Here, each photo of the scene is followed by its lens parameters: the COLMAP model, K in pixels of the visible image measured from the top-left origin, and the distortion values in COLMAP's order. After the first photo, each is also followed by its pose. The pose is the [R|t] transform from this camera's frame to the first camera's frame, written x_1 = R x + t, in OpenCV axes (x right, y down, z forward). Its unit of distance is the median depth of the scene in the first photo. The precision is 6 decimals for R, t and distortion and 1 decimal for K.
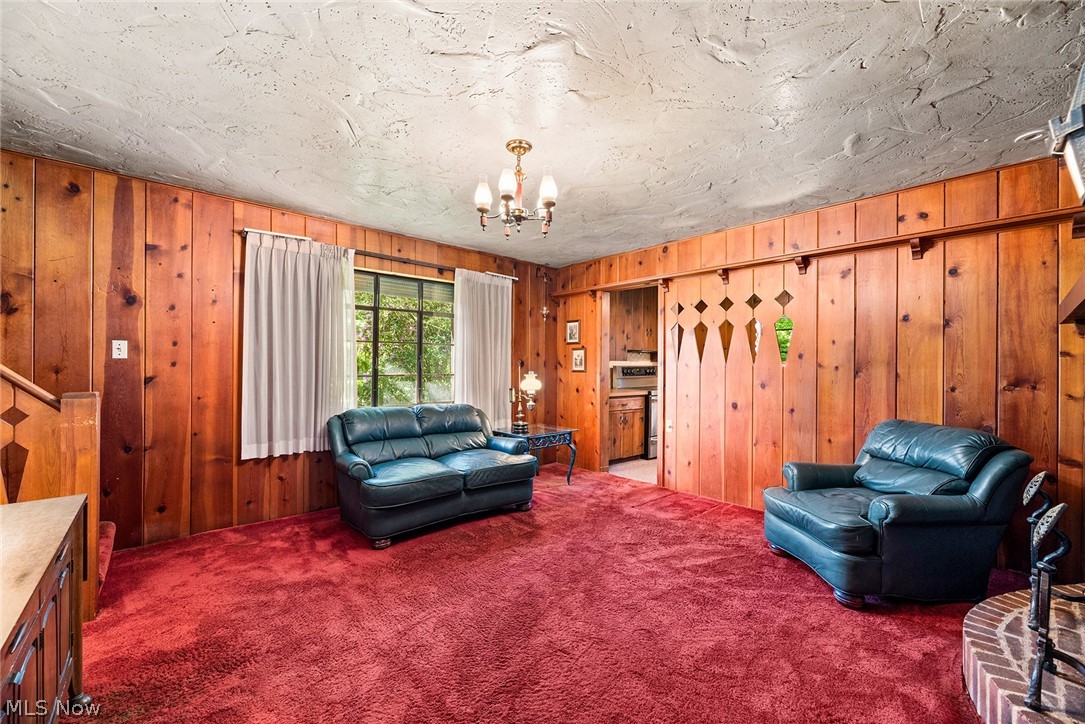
lens RADIAL K [[439.0, 0, 542.9], [0, 439.0, 365.9], [0, 0, 1]] dist [0.001617, -0.000010]
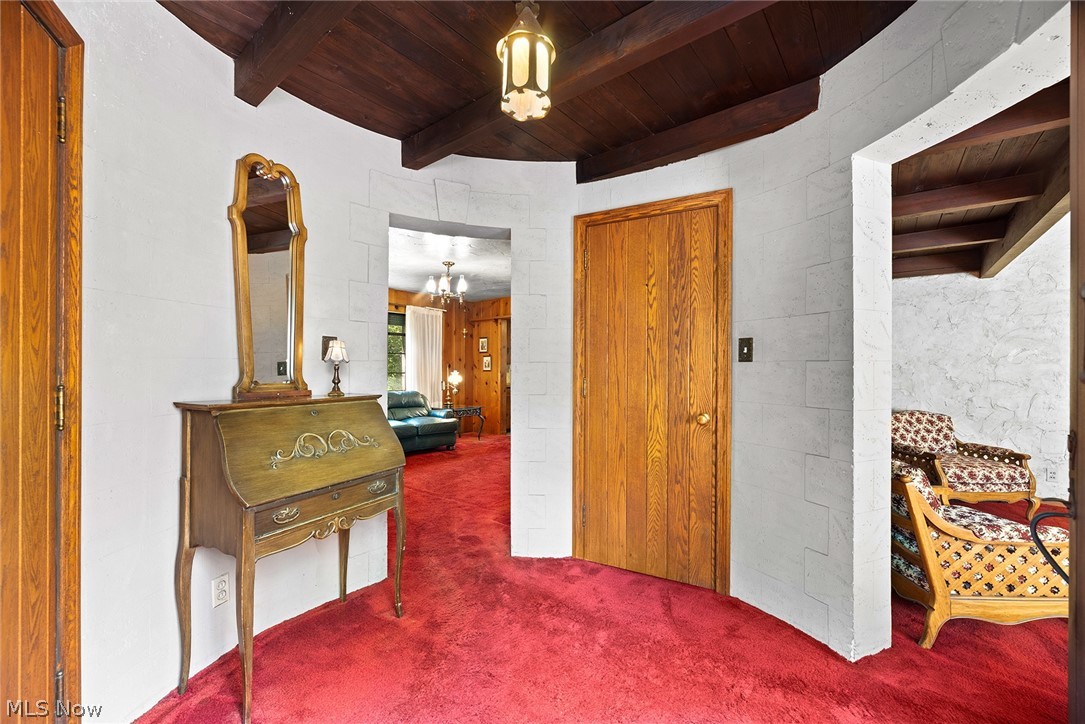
lens RADIAL K [[439.0, 0, 542.9], [0, 439.0, 365.9], [0, 0, 1]] dist [0.001617, -0.000010]
pose [[0.986185, -0.003359, 0.165613, 0.024796], [0.004777, 0.999955, -0.008164, 0.011260], [-0.165578, 0.008842, 0.986157, -0.681358]]
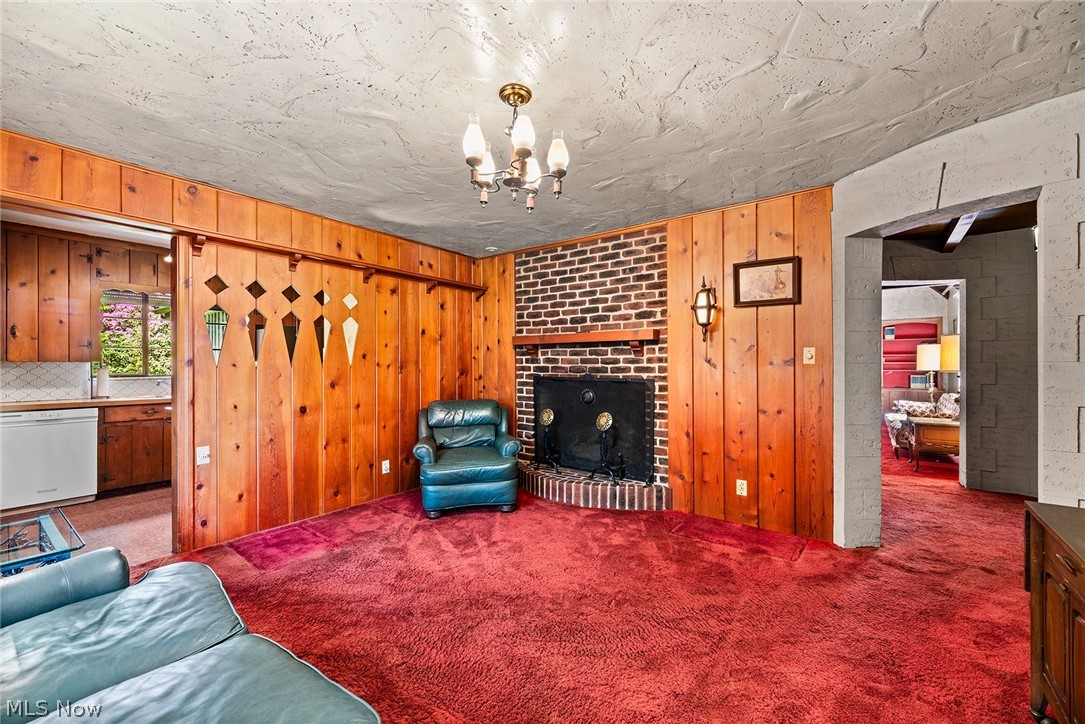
lens RADIAL K [[439.0, 0, 542.9], [0, 439.0, 365.9], [0, 0, 1]] dist [0.001617, -0.000010]
pose [[-0.192222, -0.005763, 0.981335, -0.492494], [0.005705, 0.999959, 0.006990, -0.002297], [-0.981335, 0.006942, -0.192181, 0.636642]]
